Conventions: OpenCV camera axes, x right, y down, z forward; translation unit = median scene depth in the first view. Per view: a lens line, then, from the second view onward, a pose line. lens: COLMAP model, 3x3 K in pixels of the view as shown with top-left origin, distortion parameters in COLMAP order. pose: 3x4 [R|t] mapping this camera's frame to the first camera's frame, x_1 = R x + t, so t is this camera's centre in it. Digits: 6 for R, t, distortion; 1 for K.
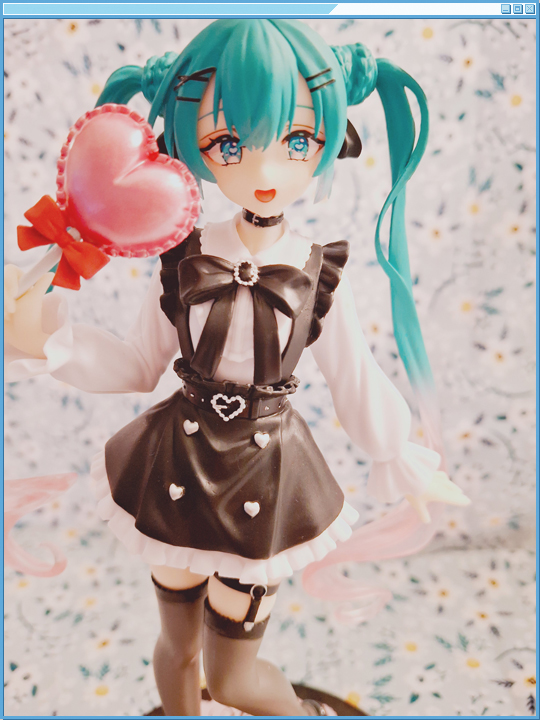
lens RADIAL K [[525.0, 0, 269.9], [0, 525.0, 373.8], [0, 0, 1]] dist [0.140530, -0.252035]
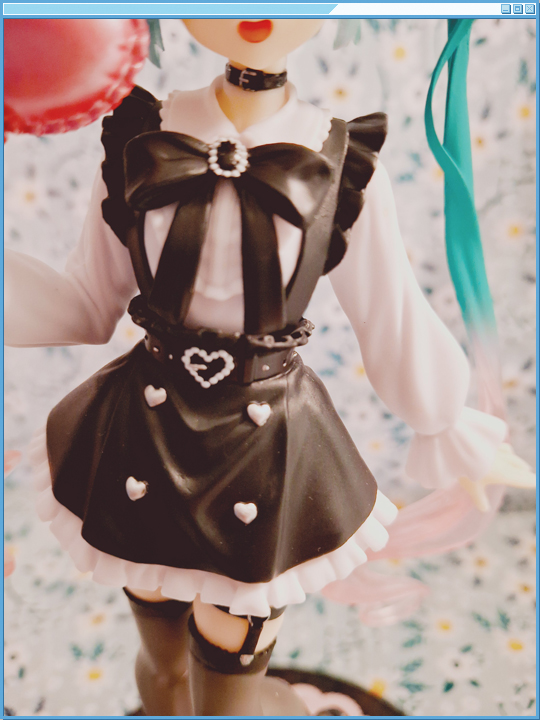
lens RADIAL K [[524.2, 0, 270.4], [0, 524.2, 355.5], [0, 0, 1]] dist [0.034999, -0.073250]
pose [[0.999439, -0.010154, -0.031915, 0.021291], [0.012629, 0.996847, 0.078335, -0.002664], [0.031019, -0.078694, 0.996416, 0.318951]]
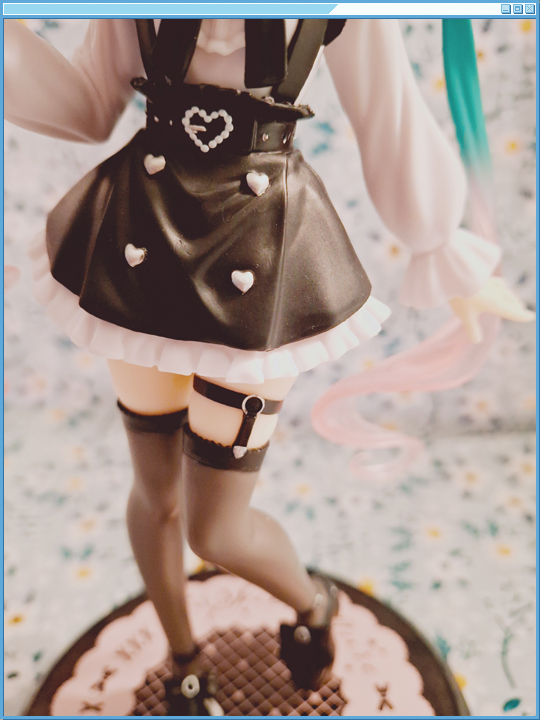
lens RADIAL K [[529.4, 0, 270.0], [0, 529.4, 360.0], [0, 0, 1]] dist [0.025850, -0.055046]
pose [[0.999748, 0.009851, -0.020161, 0.016817], [-0.007934, 0.995627, 0.093082, 0.282033], [0.020990, -0.092898, 0.995454, 0.280105]]
